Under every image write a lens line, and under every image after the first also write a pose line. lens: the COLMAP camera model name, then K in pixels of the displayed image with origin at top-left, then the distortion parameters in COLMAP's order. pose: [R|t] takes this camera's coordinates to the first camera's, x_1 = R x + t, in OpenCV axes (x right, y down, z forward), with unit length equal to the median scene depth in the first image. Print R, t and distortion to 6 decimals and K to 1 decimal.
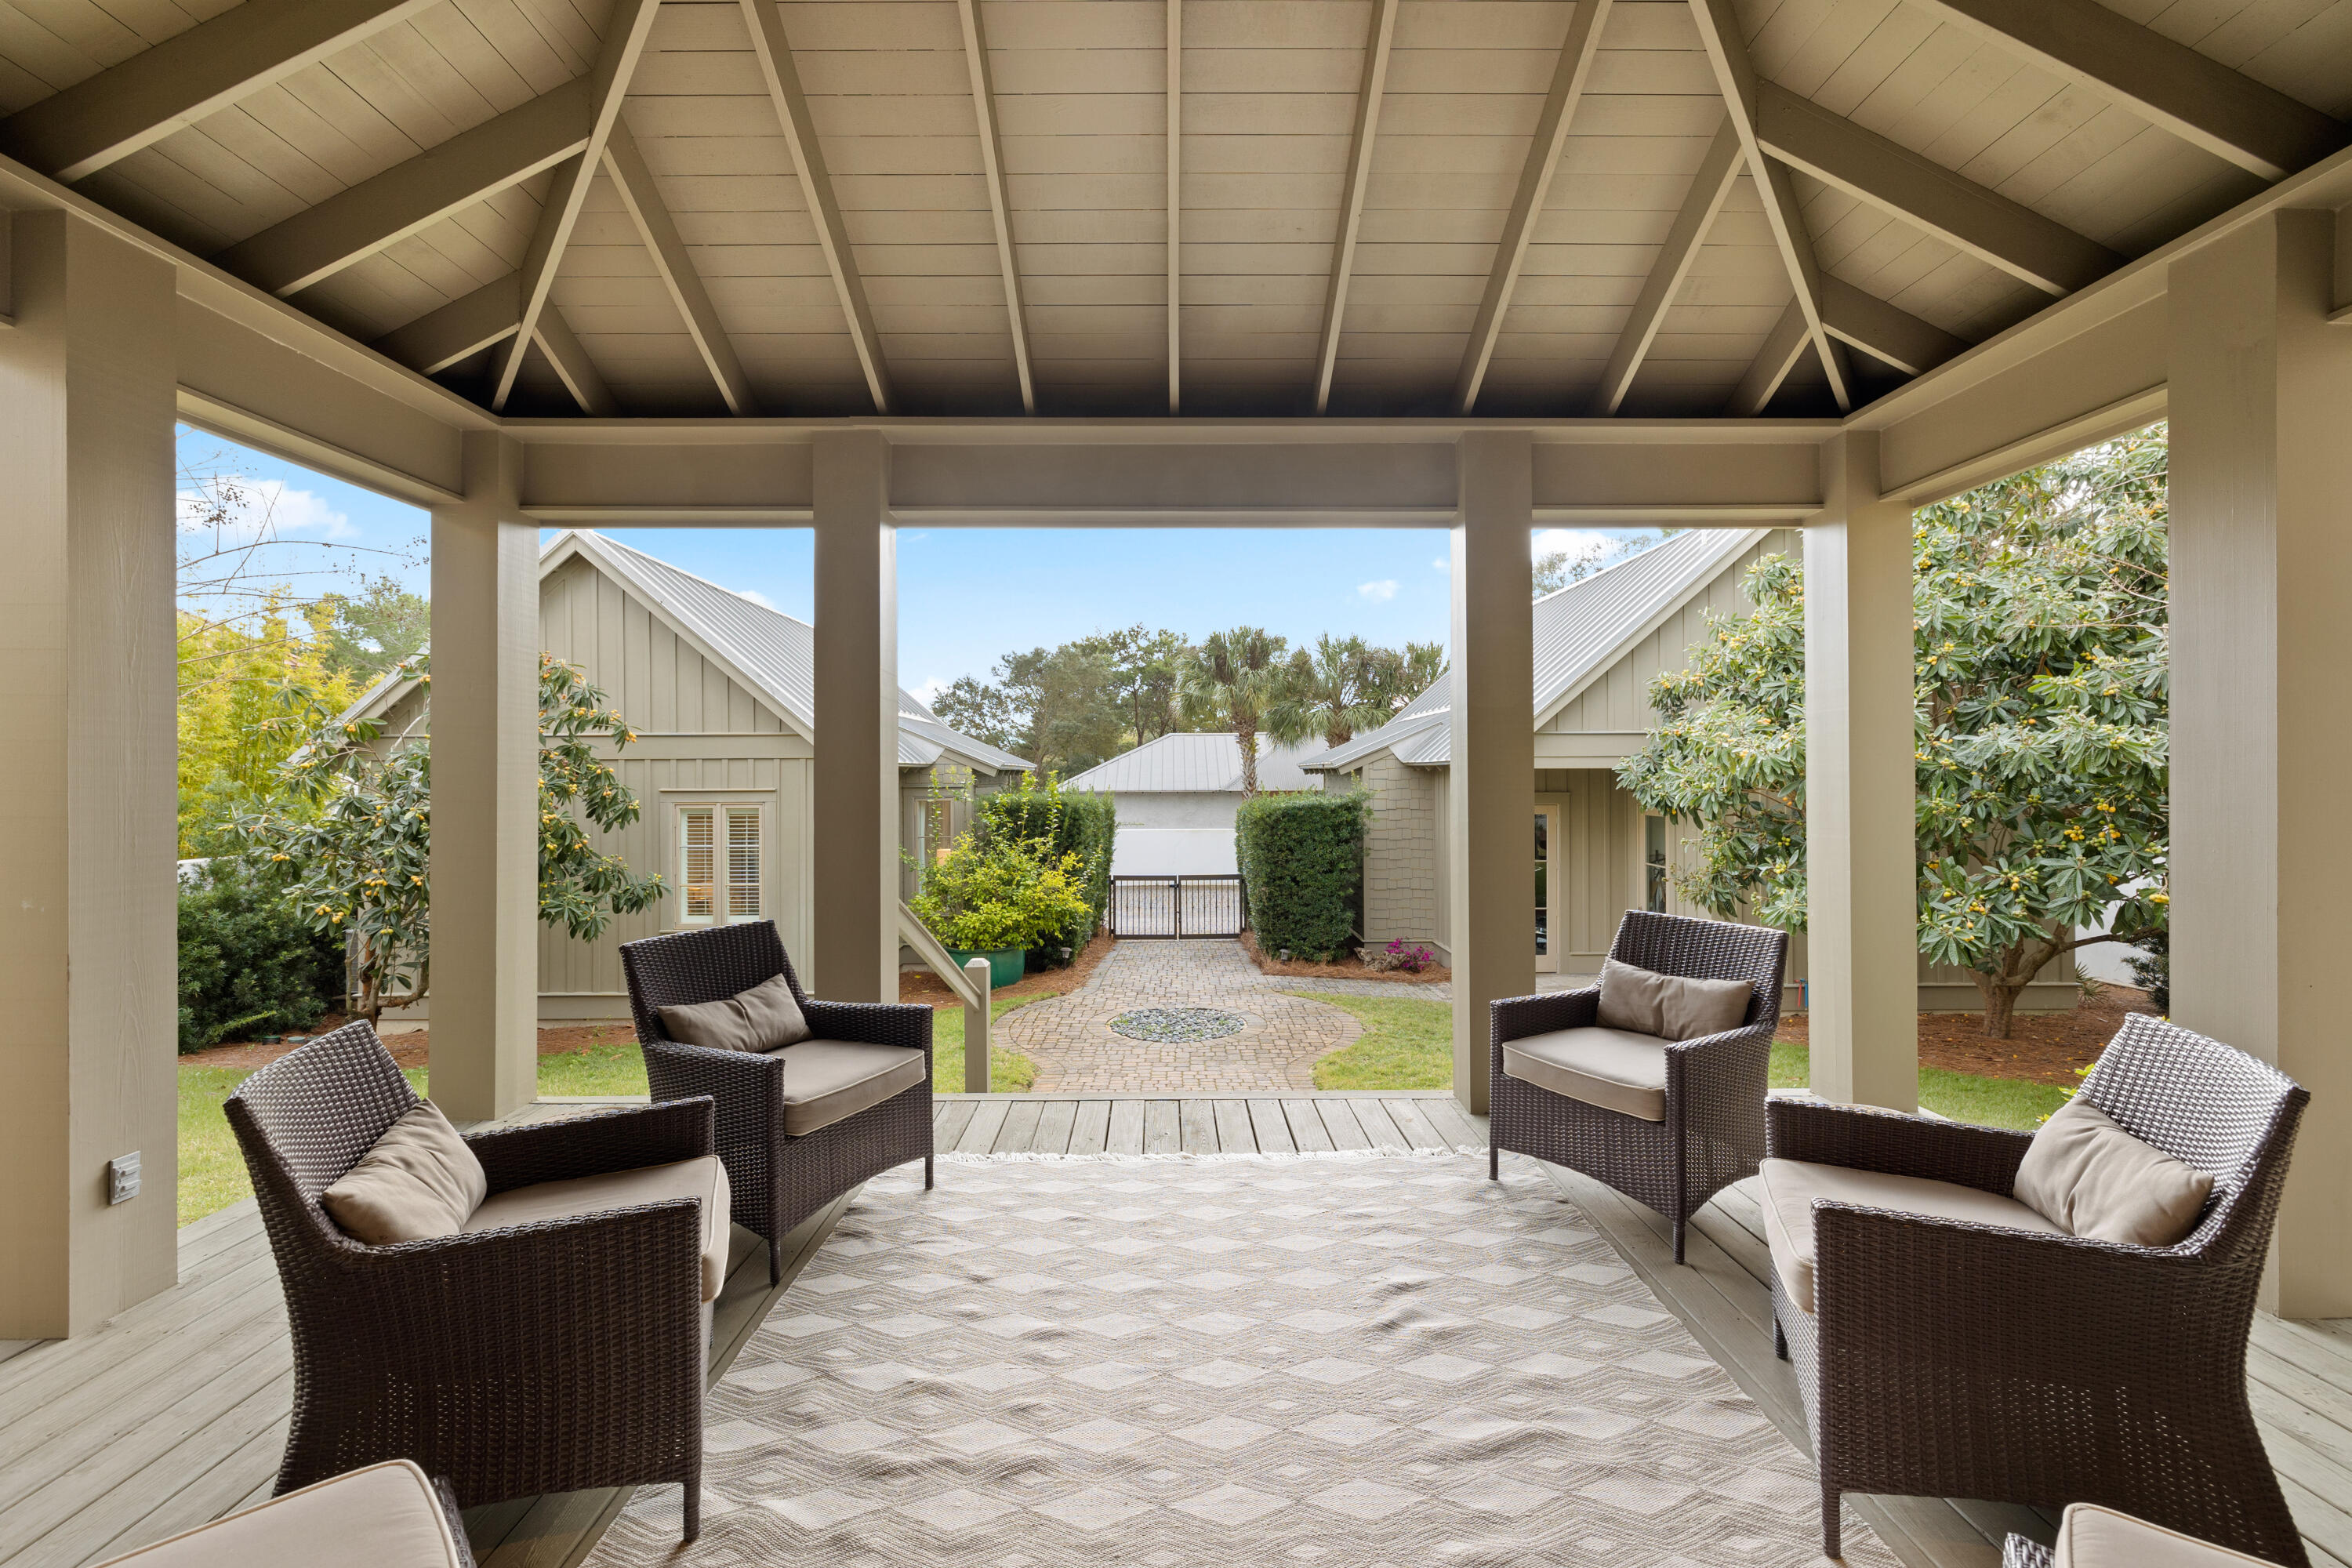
lens RADIAL K [[995.6, 0, 1176.0], [0, 995.6, 784.0], [0, 0, 1]] dist [-0.000036, -0.000006]
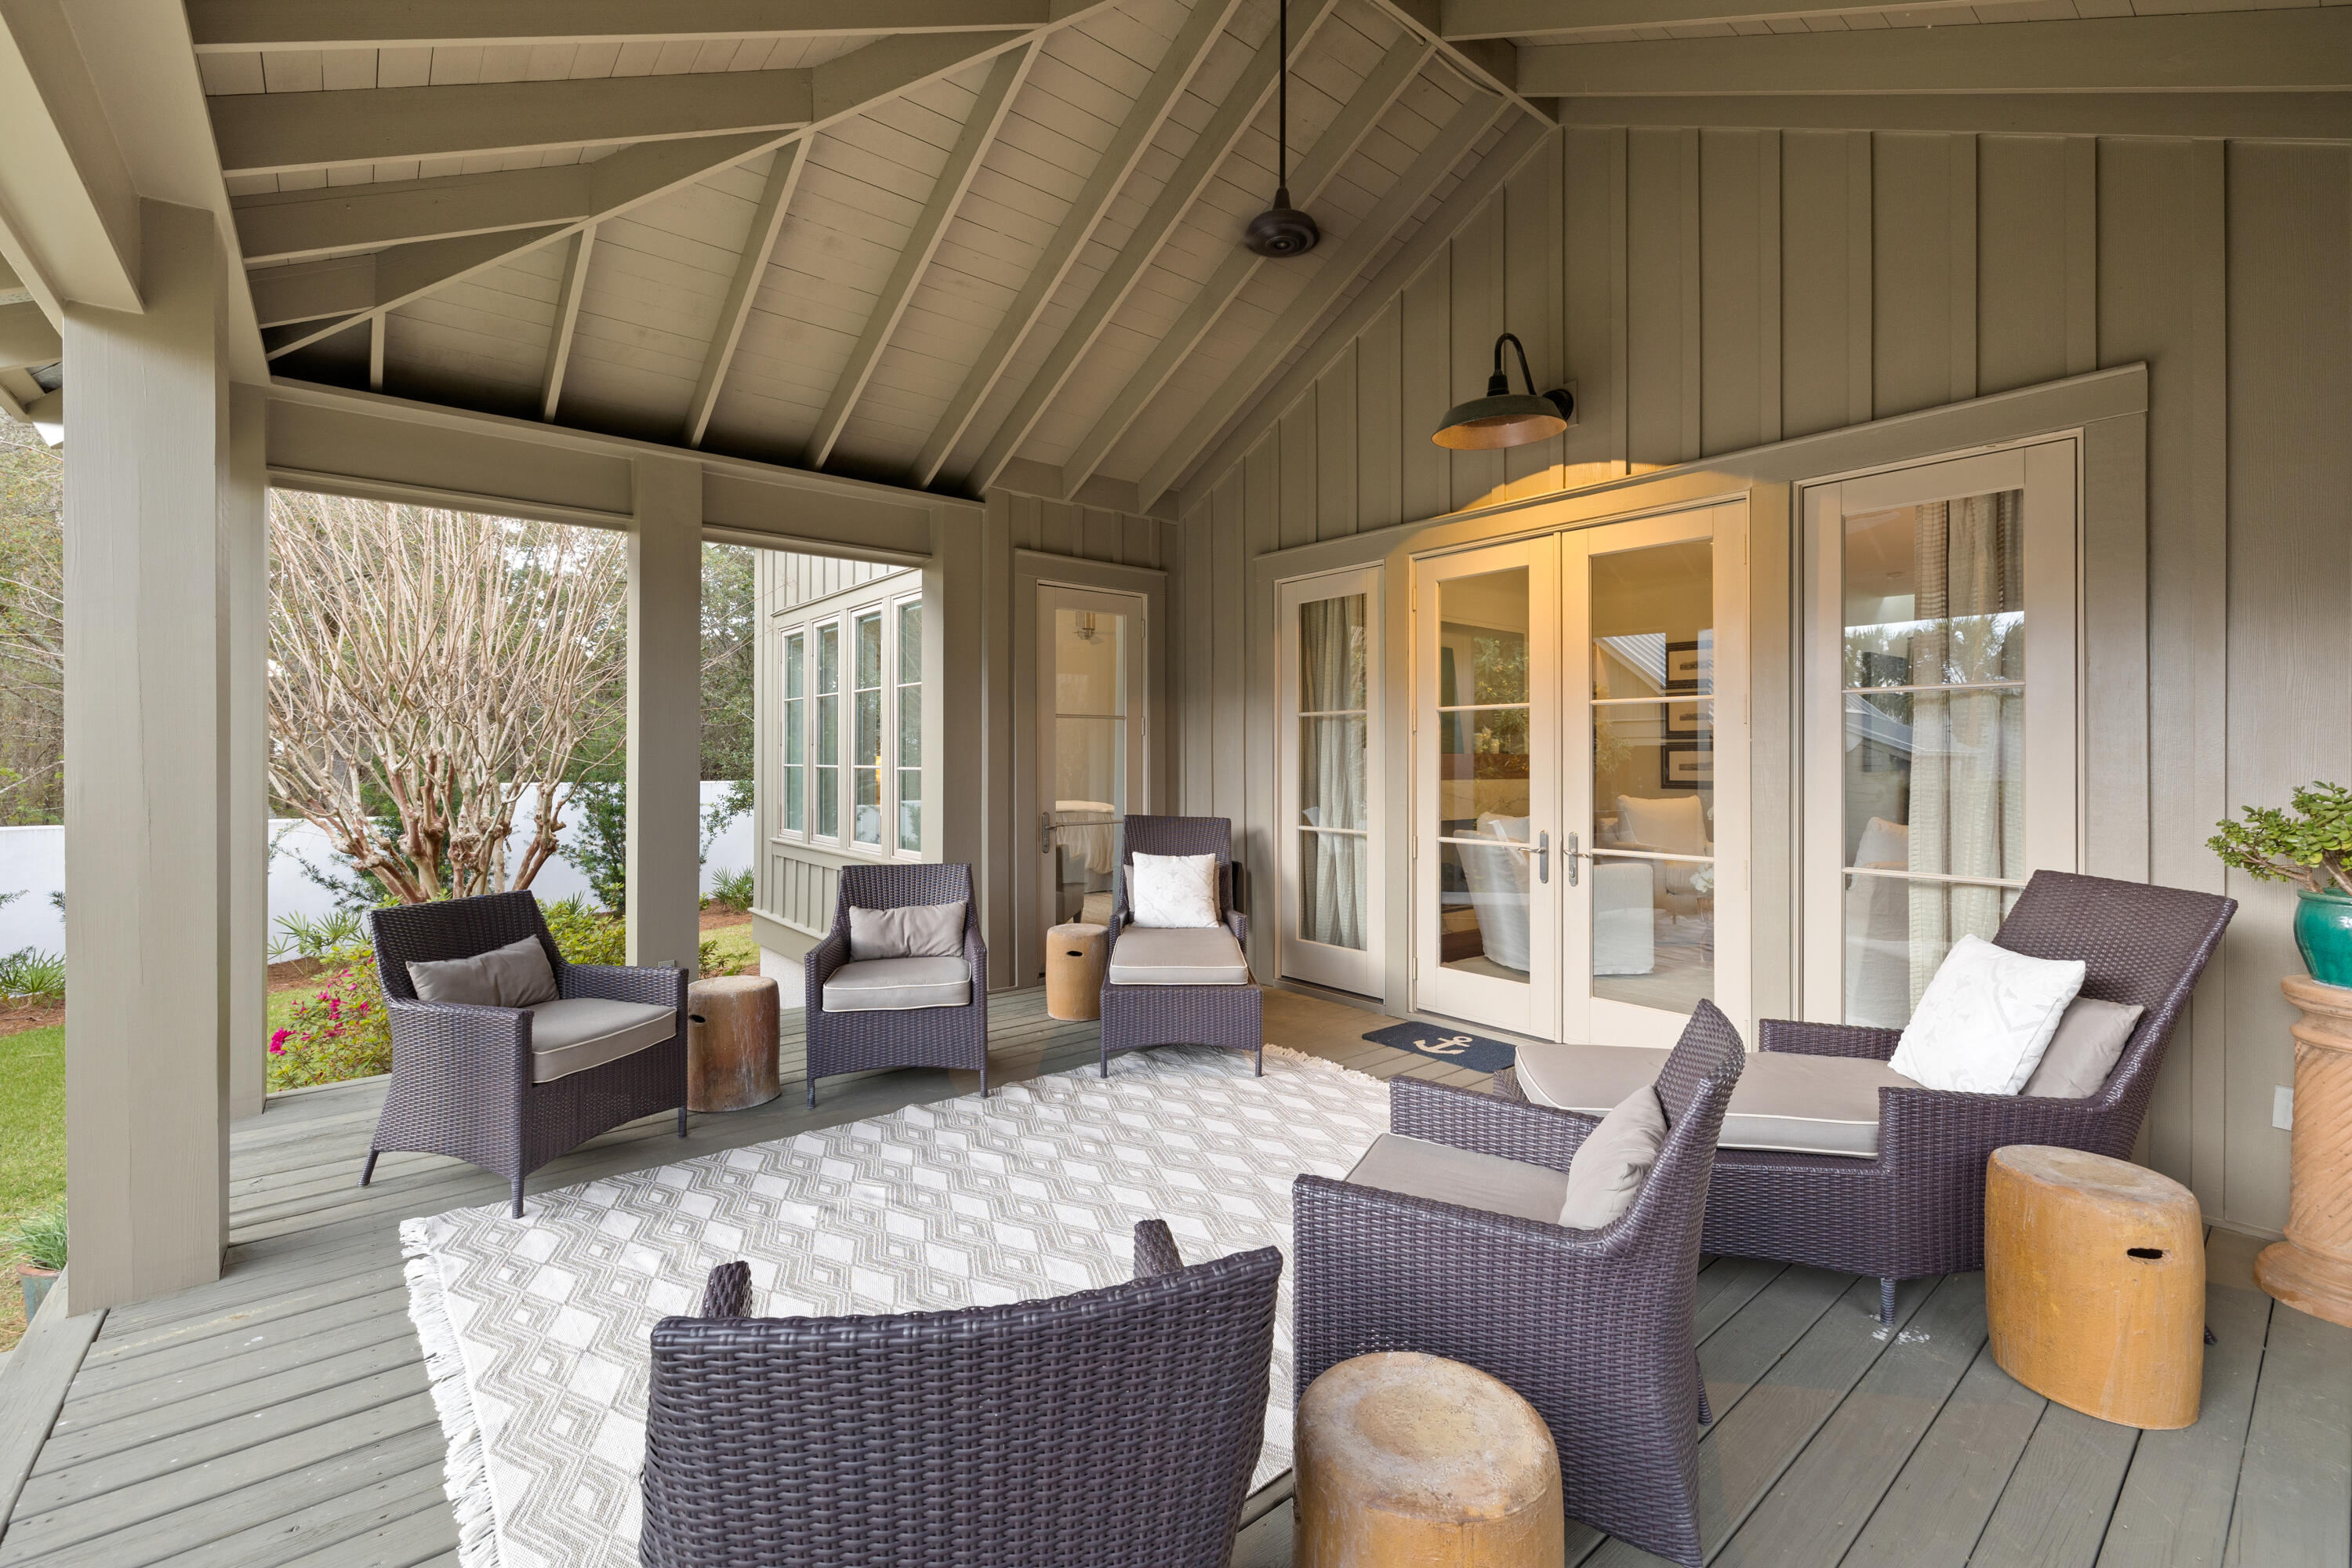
lens RADIAL K [[1001.5, 0, 1129.6], [0, 1001.5, 752.1], [0, 0, 1]] dist [0.001359, 0.000058]
pose [[-0.598911, 0.003626, 0.800808, -0.168947], [0.006611, 0.999978, 0.000417, -0.003361], [-0.800789, 0.005543, -0.598921, 0.262953]]
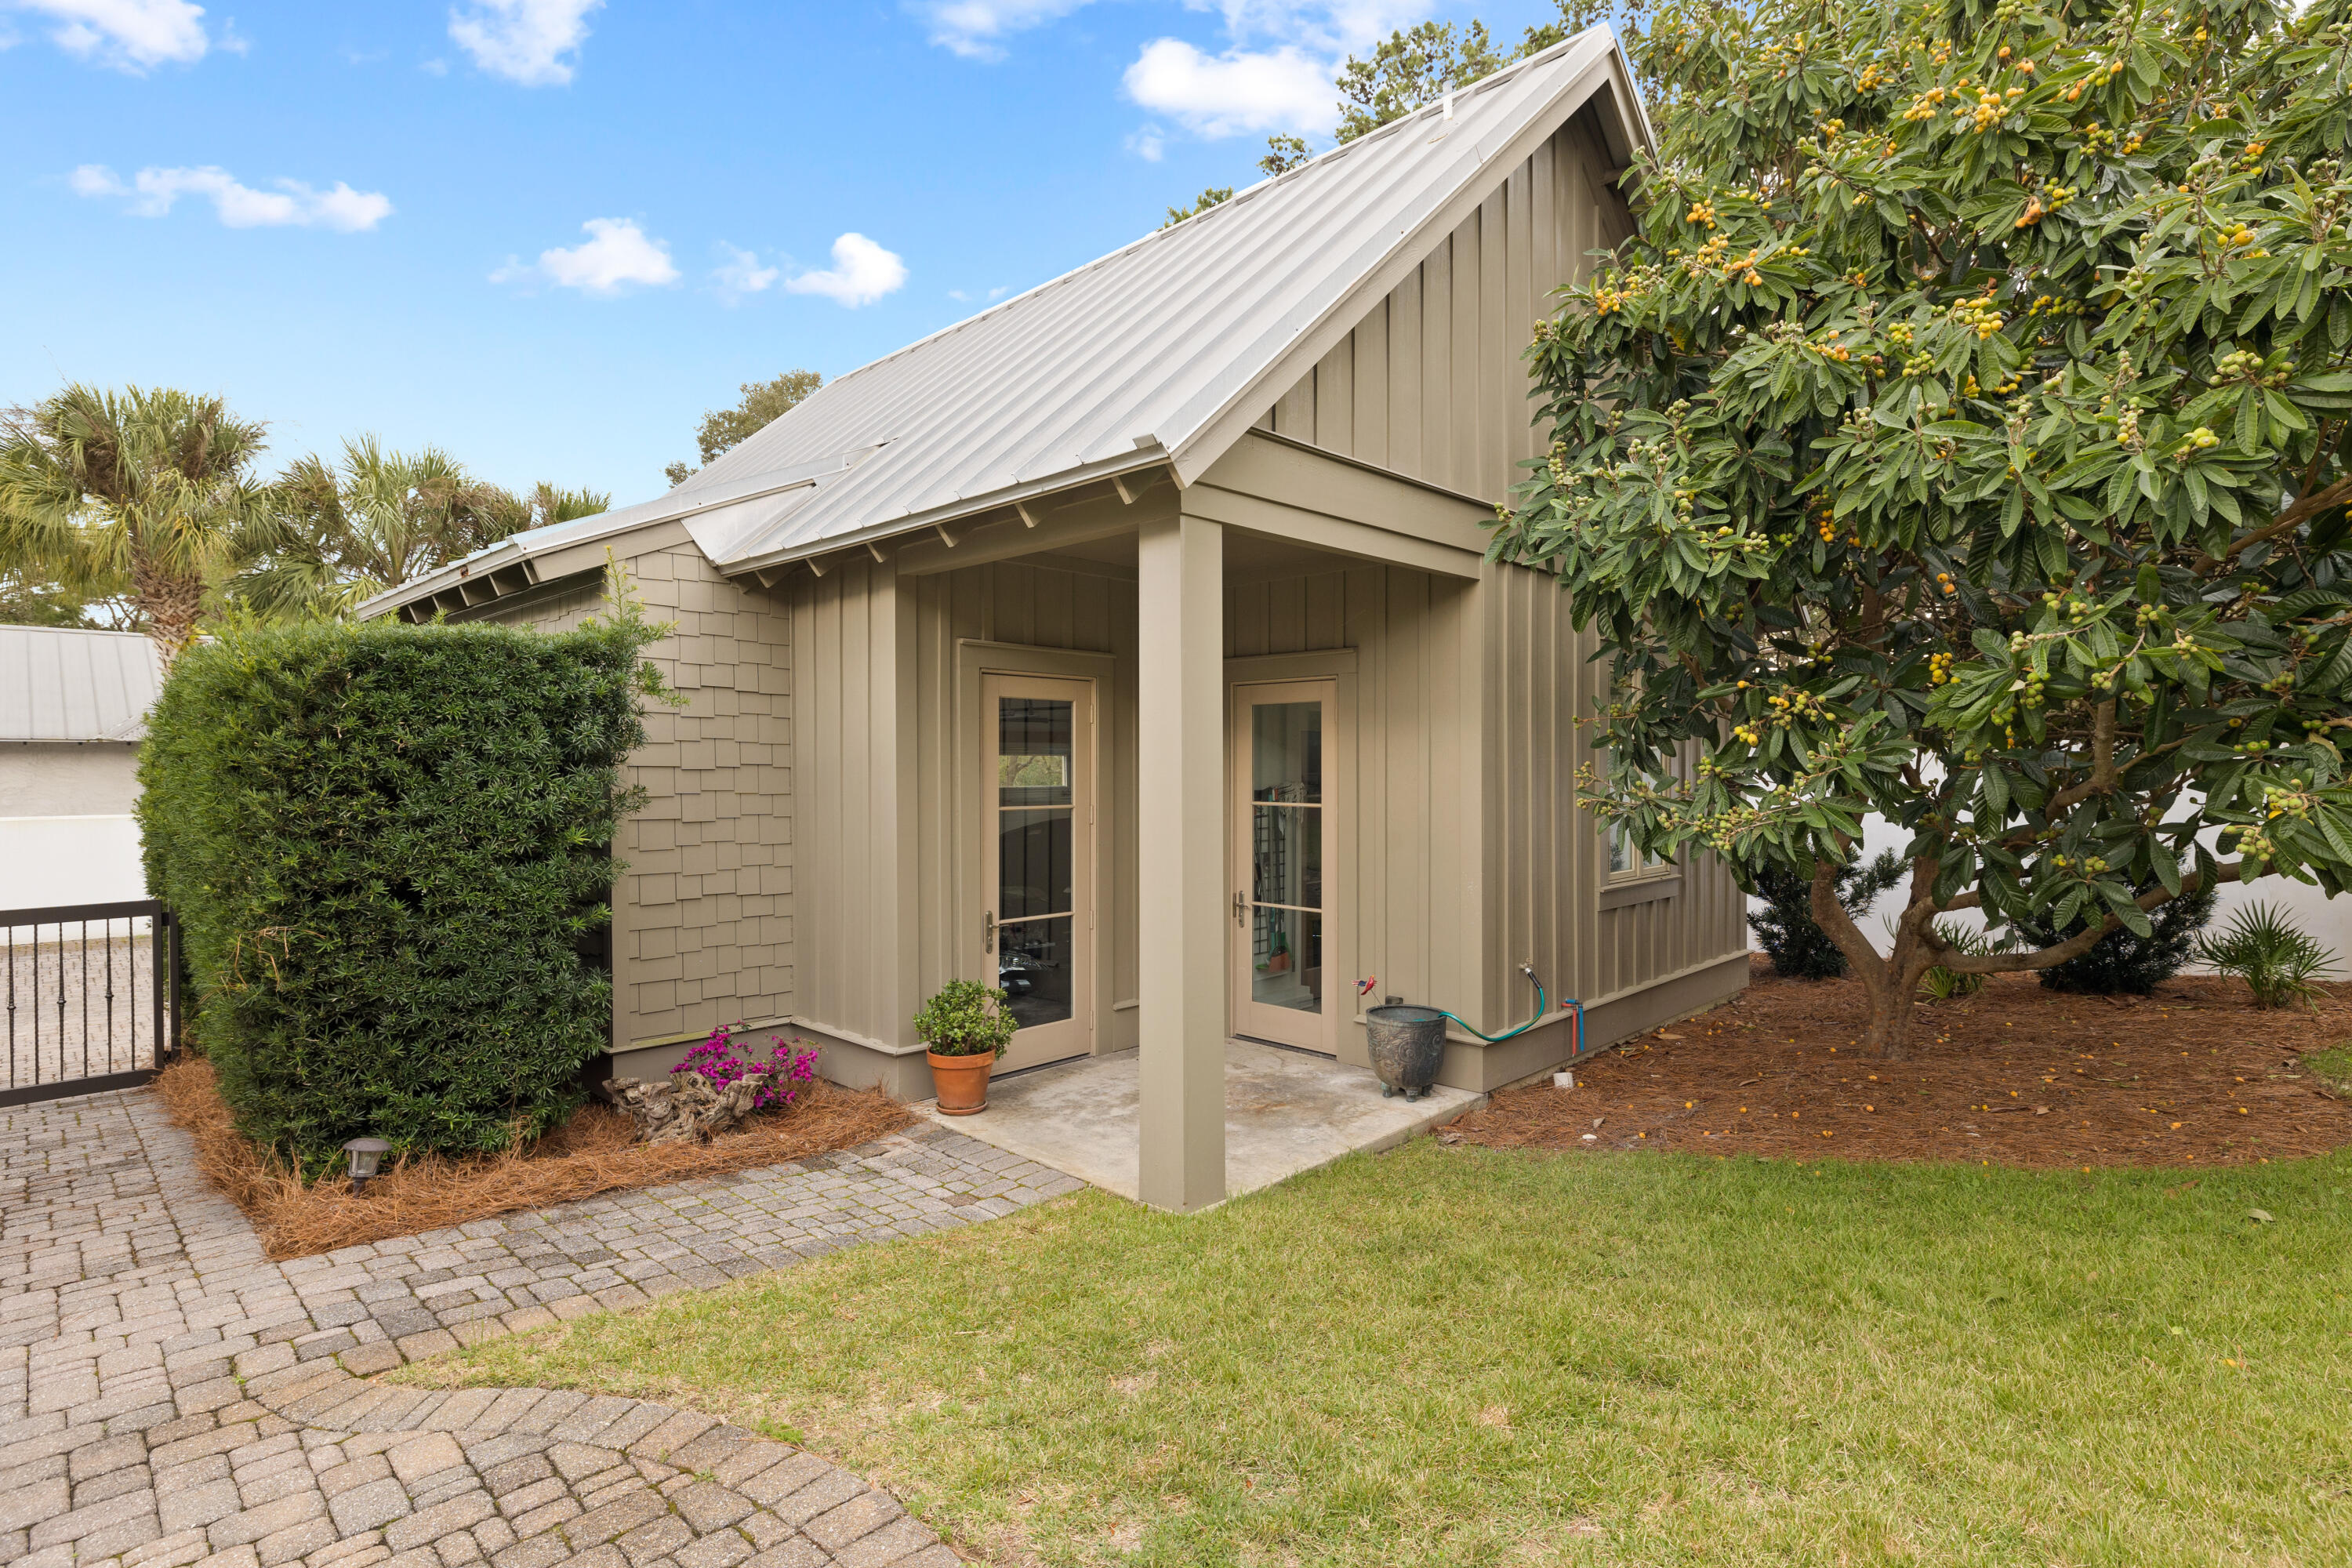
lens RADIAL K [[1155.0, 0, 1176.5], [0, 1155.0, 770.8], [0, 0, 1]] dist [-0.003392, 0.000335]
pose [[0.704163, 0.000472, 0.710039, 0.036039], [0.003345, 0.999986, -0.003981, 0.058941], [-0.710031, 0.005178, 0.704152, 0.559403]]
